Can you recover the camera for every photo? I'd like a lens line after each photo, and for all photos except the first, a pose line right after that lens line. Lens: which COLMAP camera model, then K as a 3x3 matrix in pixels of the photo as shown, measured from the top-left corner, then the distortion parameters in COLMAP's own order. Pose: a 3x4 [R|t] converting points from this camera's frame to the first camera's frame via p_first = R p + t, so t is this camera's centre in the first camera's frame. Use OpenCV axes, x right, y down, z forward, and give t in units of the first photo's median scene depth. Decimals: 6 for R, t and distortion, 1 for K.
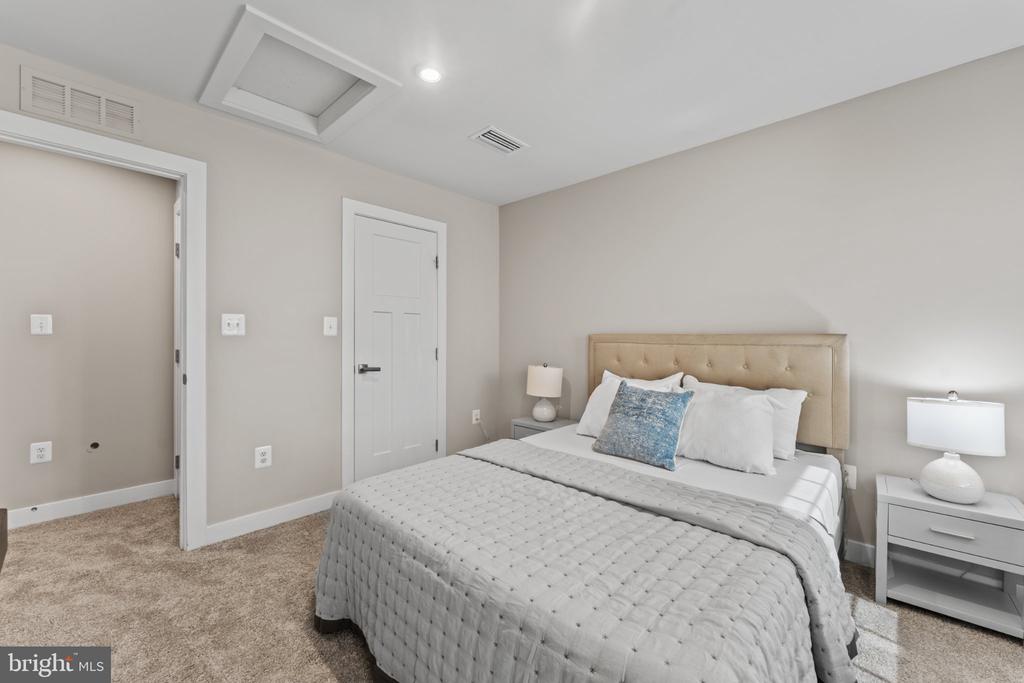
lens RADIAL K [[411.9, 0, 505.2], [0, 411.9, 333.6], [0, 0, 1]] dist [0.001092, -0.000130]
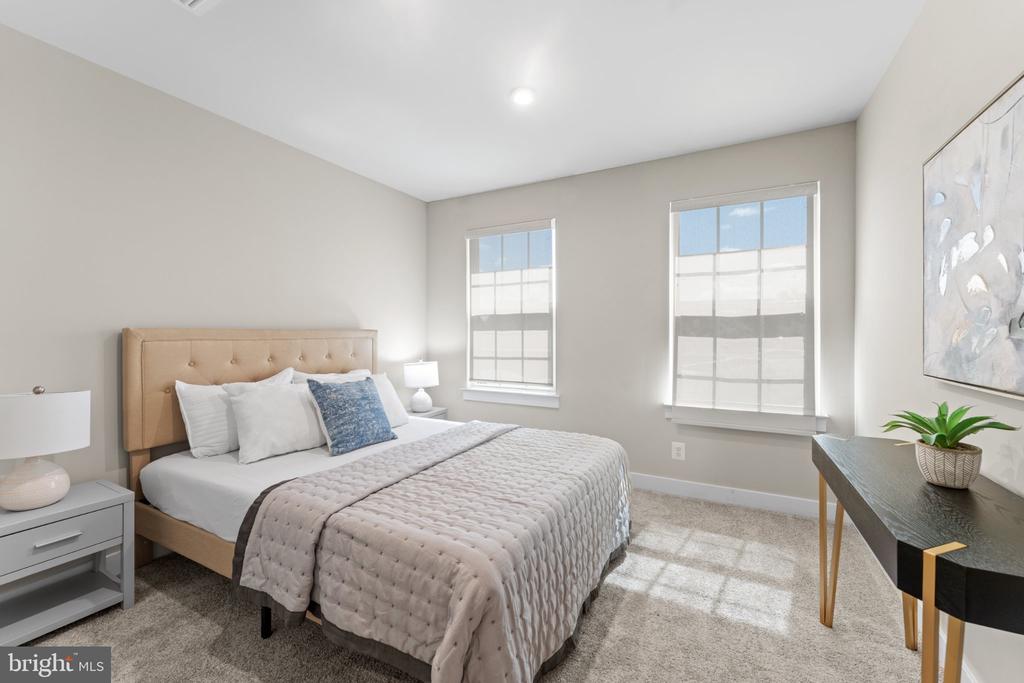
lens RADIAL K [[411.9, 0, 505.2], [0, 411.9, 333.6], [0, 0, 1]] dist [0.001092, -0.000130]
pose [[-0.273334, 0.003853, 0.961912, -0.798119], [0.006787, 0.999975, -0.002077, 0.021280], [-0.961895, 0.005961, -0.273353, 0.927324]]
